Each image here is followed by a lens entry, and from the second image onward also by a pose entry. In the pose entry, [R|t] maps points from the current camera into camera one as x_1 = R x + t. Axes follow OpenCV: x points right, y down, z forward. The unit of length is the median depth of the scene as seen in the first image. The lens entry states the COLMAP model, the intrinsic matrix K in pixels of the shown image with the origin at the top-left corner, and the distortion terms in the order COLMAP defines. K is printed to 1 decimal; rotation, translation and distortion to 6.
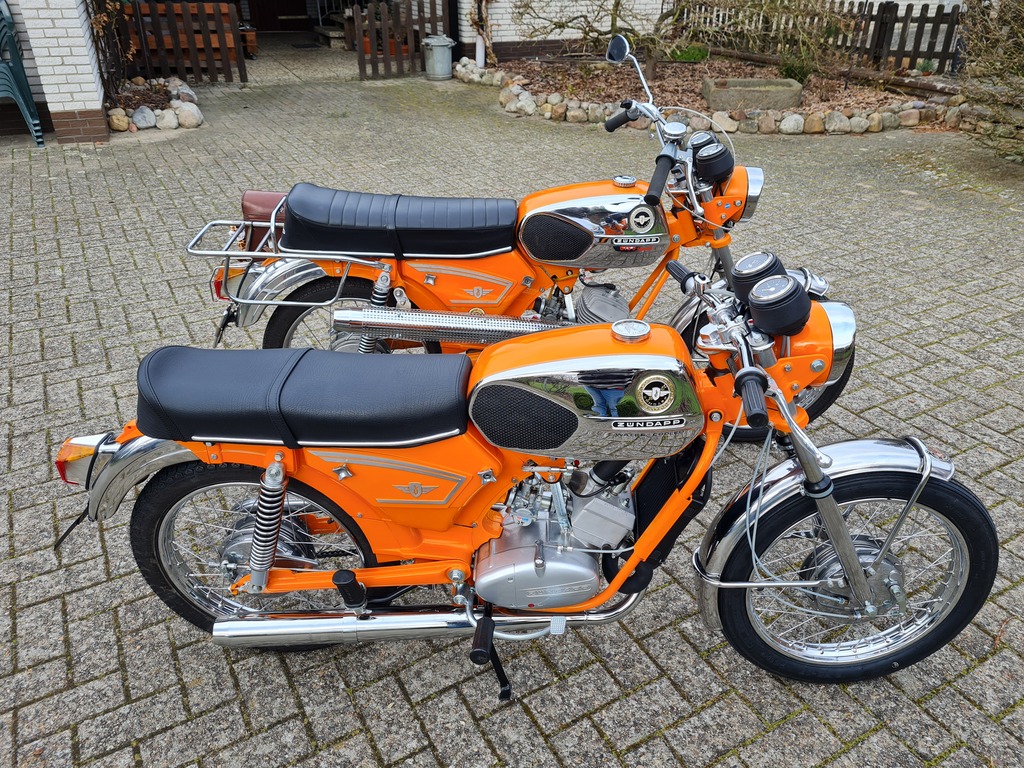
lens RADIAL K [[771.8, 0, 511.0], [0, 771.8, 383.8], [0, 0, 1]] dist [0.038750, -0.024857]
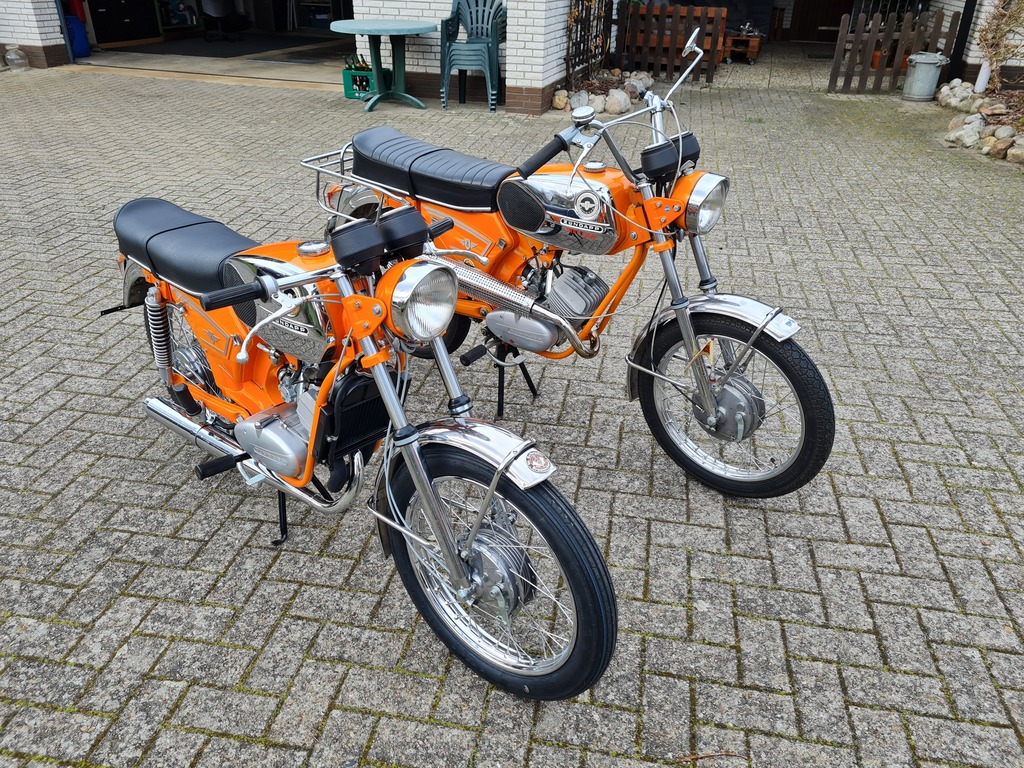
lens RADIAL K [[771.8, 0, 510.9], [0, 771.8, 384.7], [0, 0, 1]] dist [0.038750, -0.024857]
pose [[0.761109, 0.320343, -0.563997, 0.259774], [-0.327674, 0.940311, 0.091893, -0.018840], [0.559770, 0.114867, 0.820648, 0.052669]]
